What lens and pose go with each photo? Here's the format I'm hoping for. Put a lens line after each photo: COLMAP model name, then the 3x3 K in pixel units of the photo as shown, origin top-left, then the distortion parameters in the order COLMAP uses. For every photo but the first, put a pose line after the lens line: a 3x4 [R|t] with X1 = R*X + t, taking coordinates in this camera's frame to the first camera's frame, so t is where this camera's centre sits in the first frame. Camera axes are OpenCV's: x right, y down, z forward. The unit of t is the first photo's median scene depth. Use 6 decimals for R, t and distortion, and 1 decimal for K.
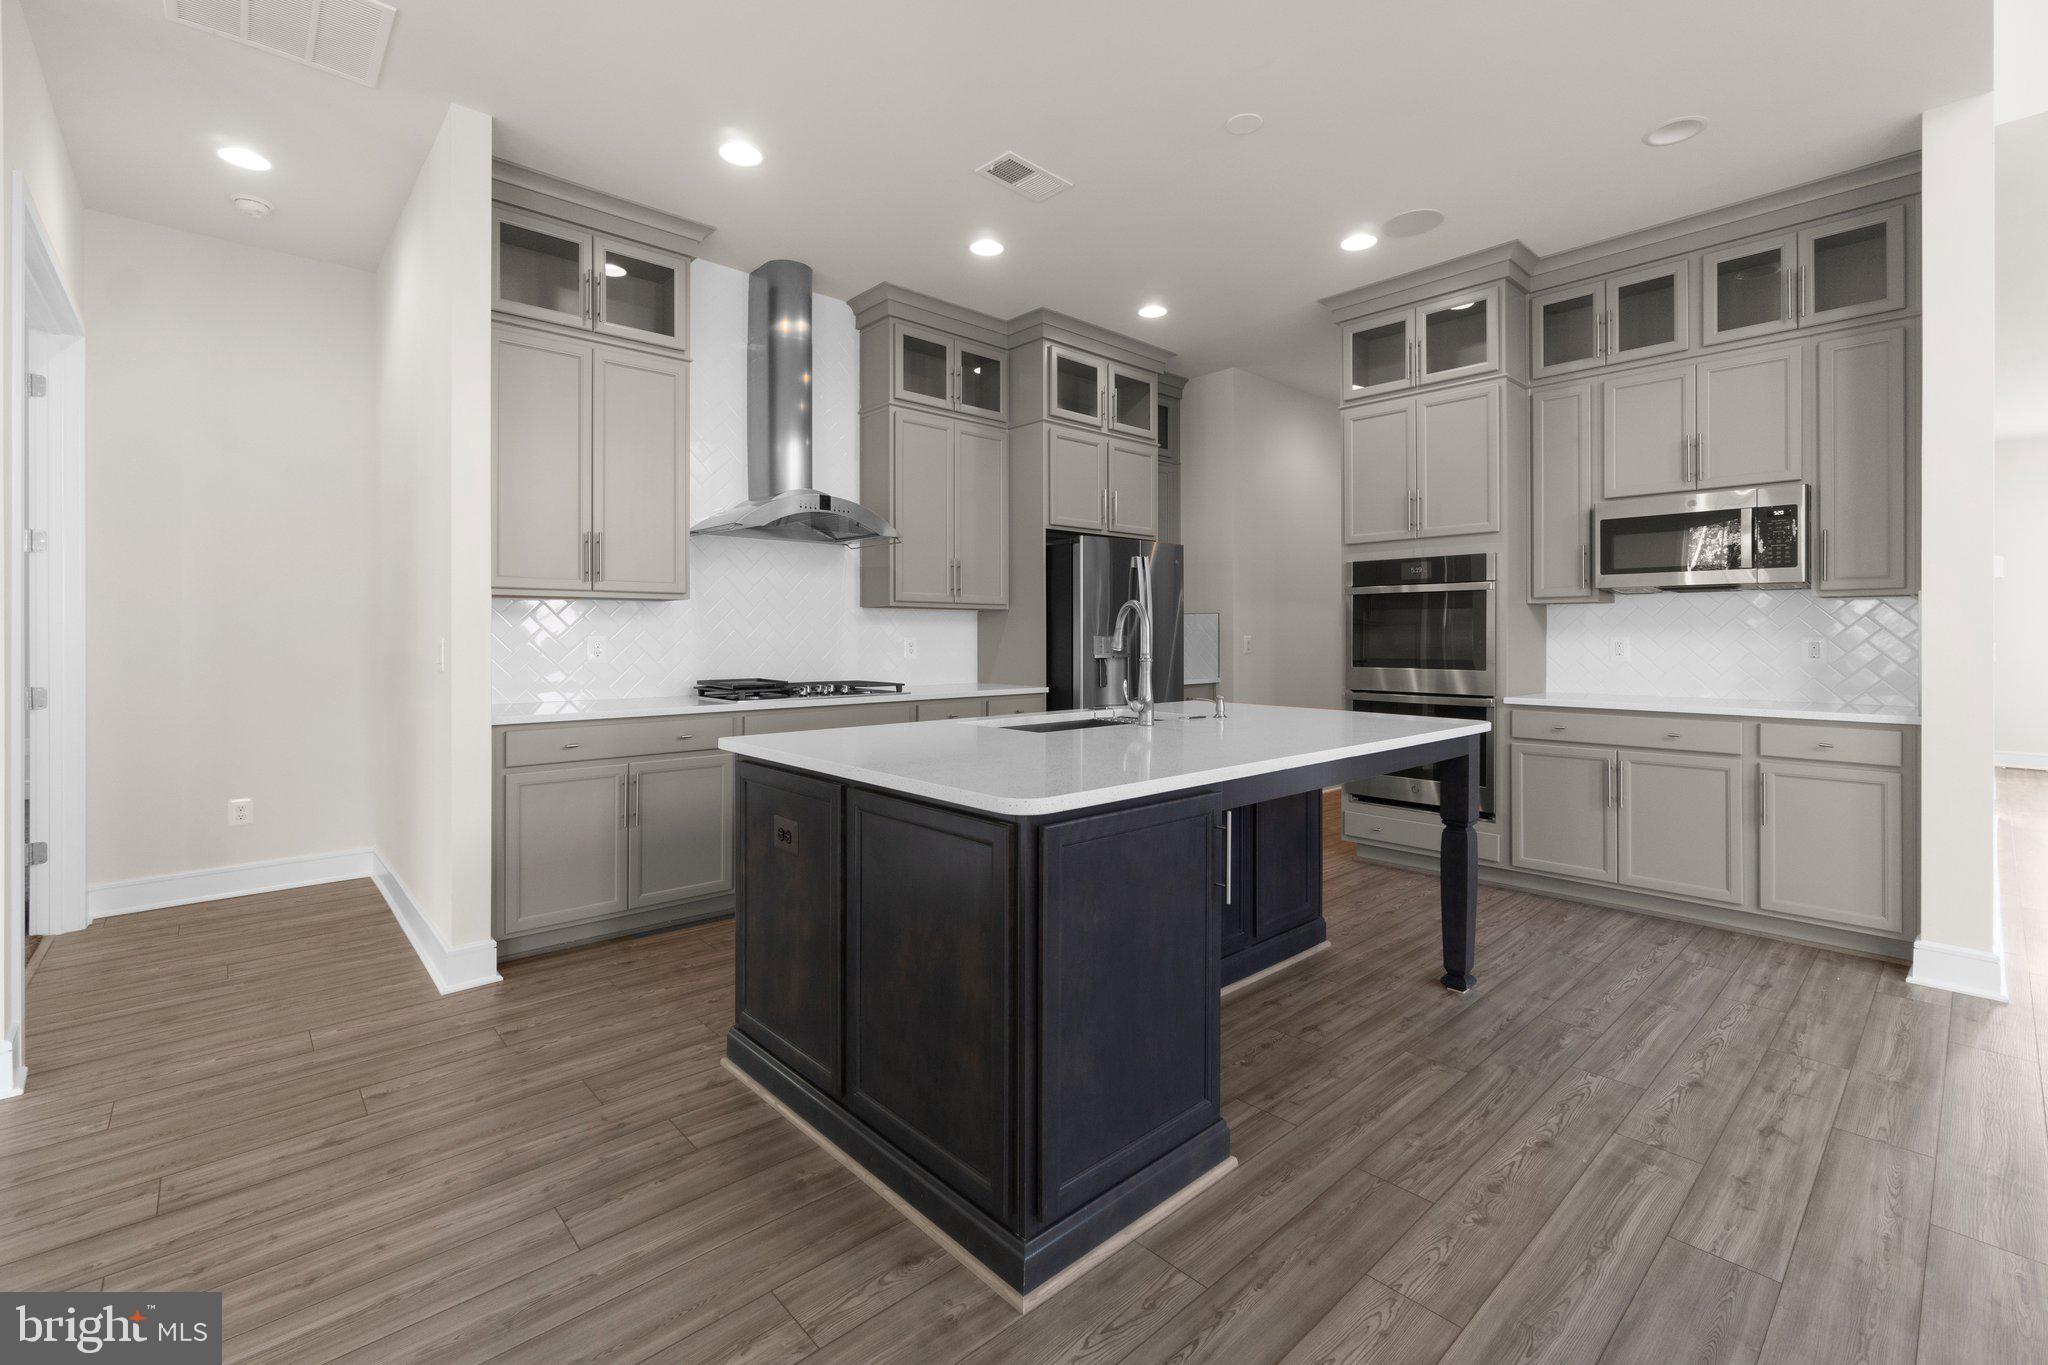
lens RADIAL K [[895.2, 0, 1027.1], [0, 895.2, 636.5], [0, 0, 1]] dist [-0.011038, -0.000271]
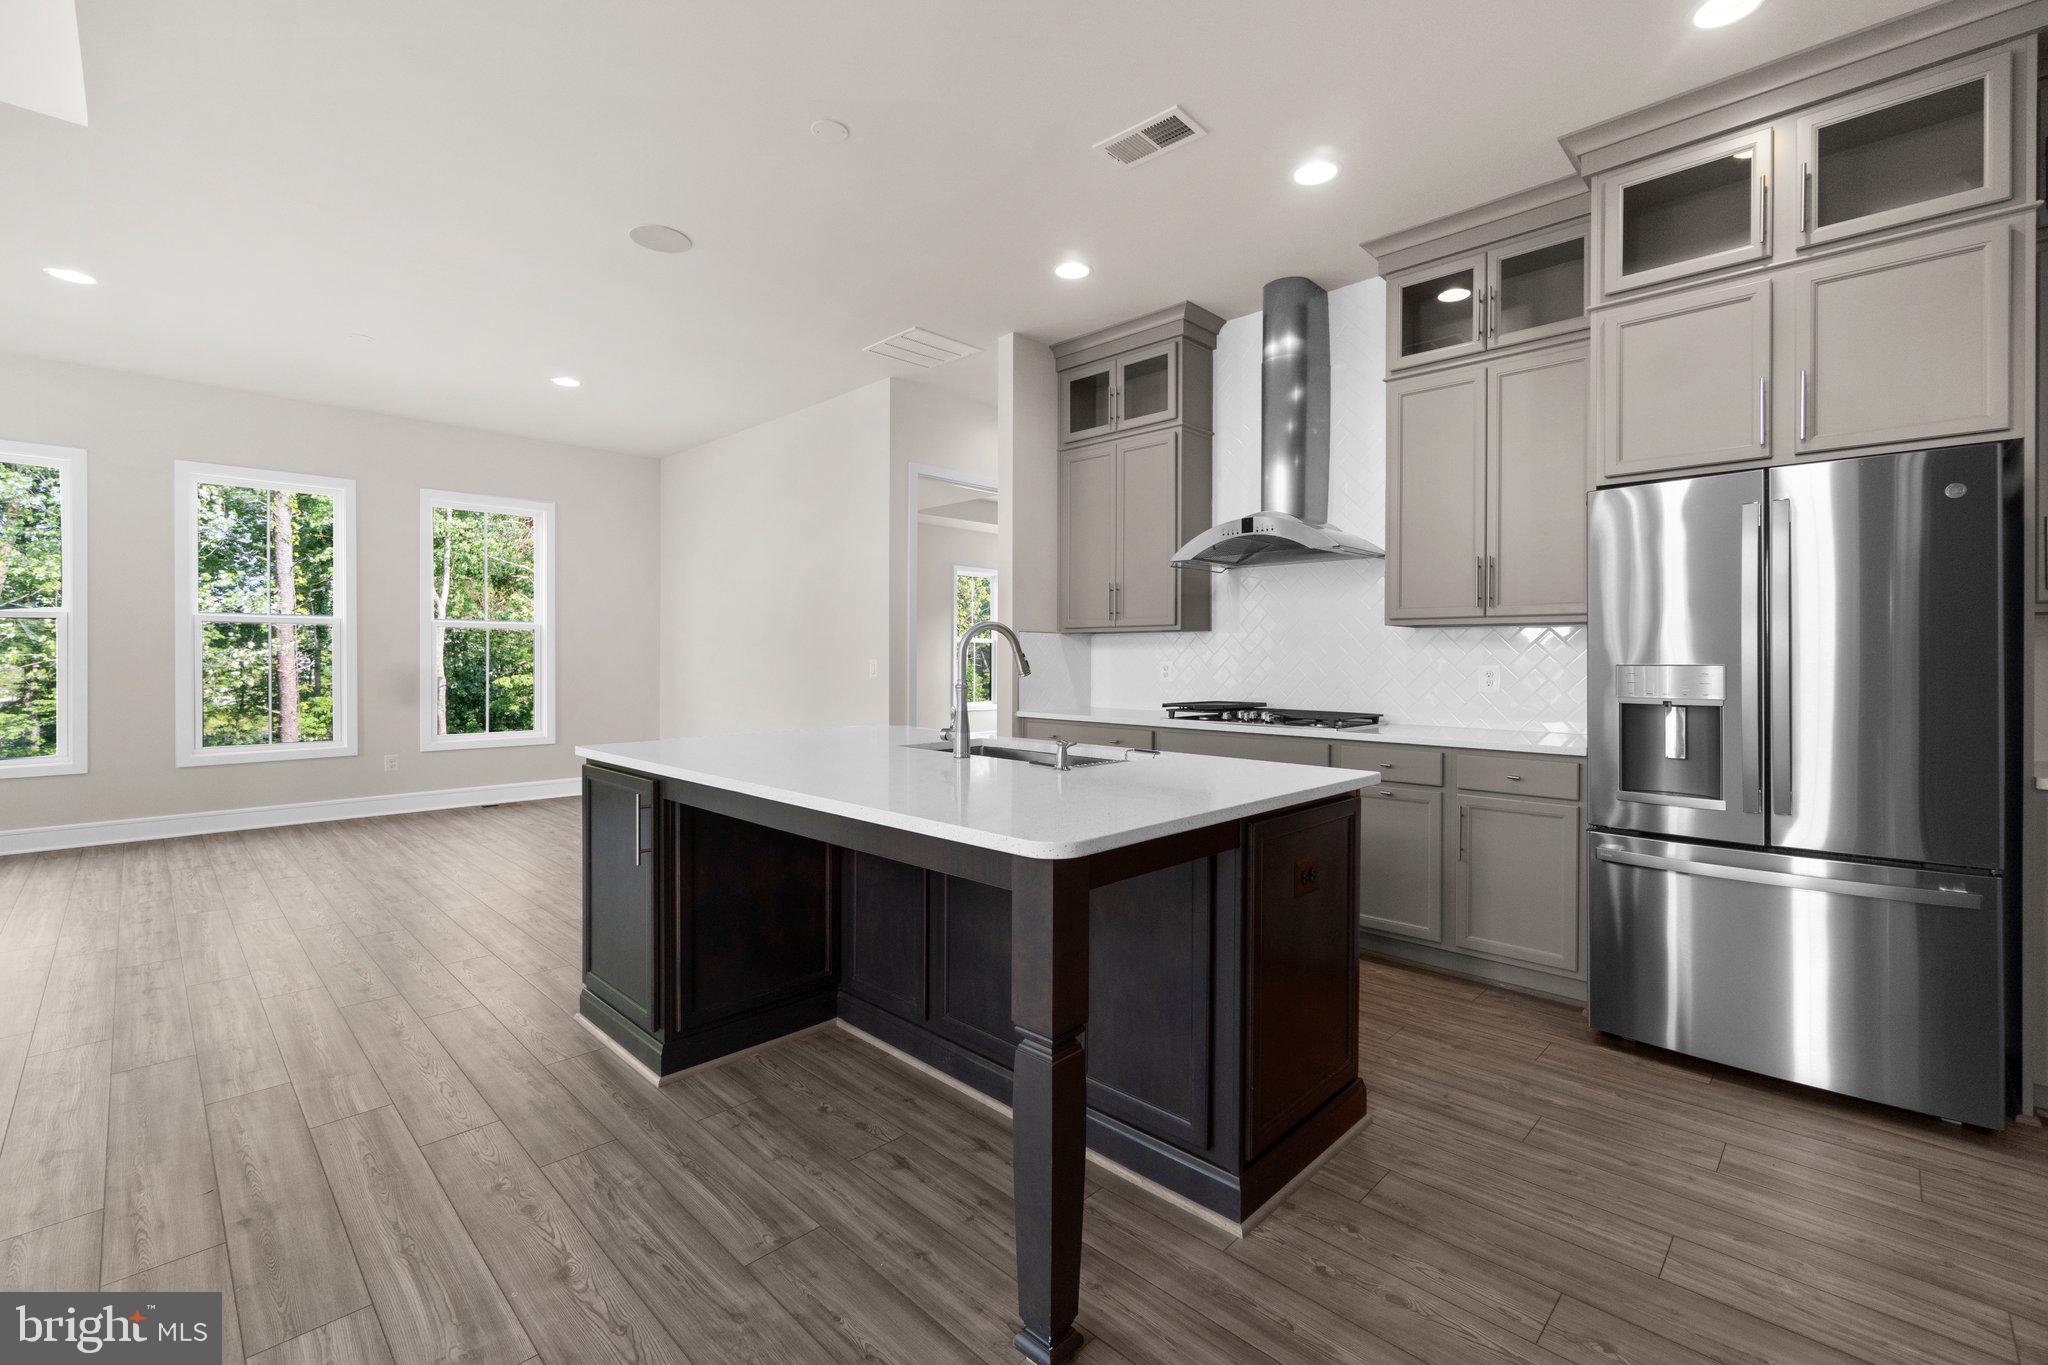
lens RADIAL K [[872.9, 0, 1027.3], [0, 872.9, 663.2], [0, 0, 1]] dist [-0.003266, 0.000163]
pose [[0.054068, 0.008713, -0.998499, 1.127108], [-0.001396, 0.999962, 0.008650, -0.010090], [0.998536, 0.000926, 0.054078, 1.104108]]
